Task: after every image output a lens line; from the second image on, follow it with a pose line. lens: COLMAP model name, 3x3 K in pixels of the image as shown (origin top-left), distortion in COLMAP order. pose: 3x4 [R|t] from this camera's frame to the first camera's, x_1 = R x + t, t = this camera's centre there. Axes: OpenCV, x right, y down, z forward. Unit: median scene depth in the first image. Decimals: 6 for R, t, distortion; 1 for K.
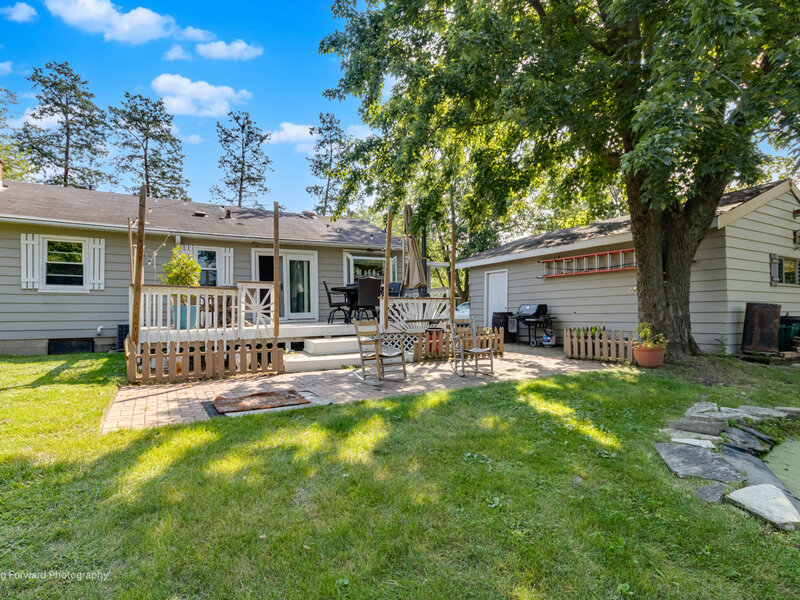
lens RADIAL K [[412.7, 0, 400.0], [0, 412.7, 300.0], [0, 0, 1]] dist [0.002239, 0.000598]
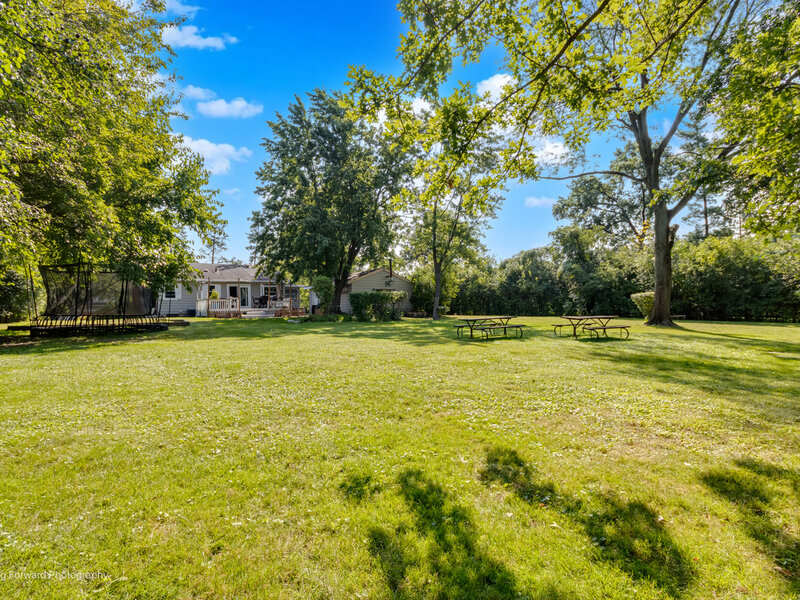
lens RADIAL K [[412.7, 0, 400.0], [0, 412.7, 300.0], [0, 0, 1]] dist [0.002239, 0.000598]
pose [[0.990957, -0.004996, 0.134084, 0.473364], [0.004327, 0.999977, 0.005281, -0.023889], [-0.134107, -0.004653, 0.990956, -2.110762]]
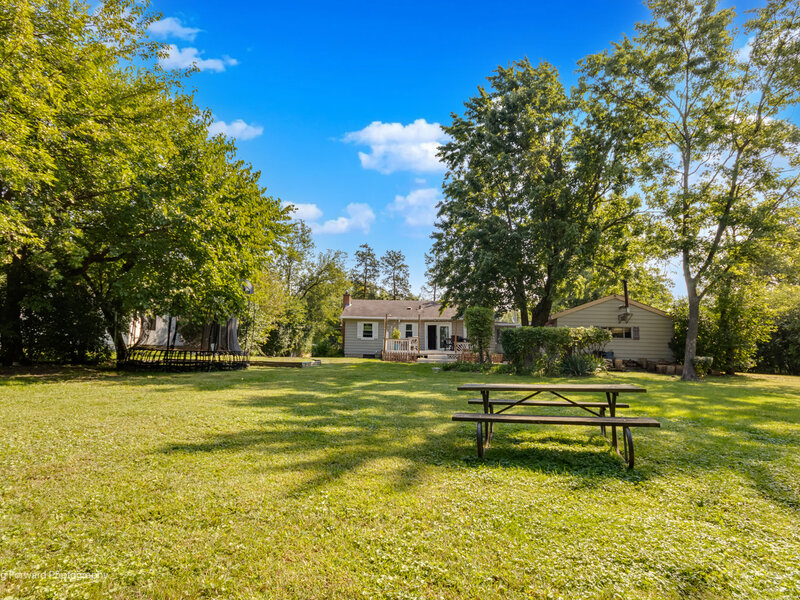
lens RADIAL K [[432.6, 0, 400.6], [0, 432.6, 302.7], [0, 0, 1]] dist [0.001054, 0.000134]
pose [[0.844917, -0.037119, -0.533608, 0.986925], [-0.012589, 0.995933, -0.089213, -0.006559], [0.534749, 0.082095, 0.841014, -1.399488]]
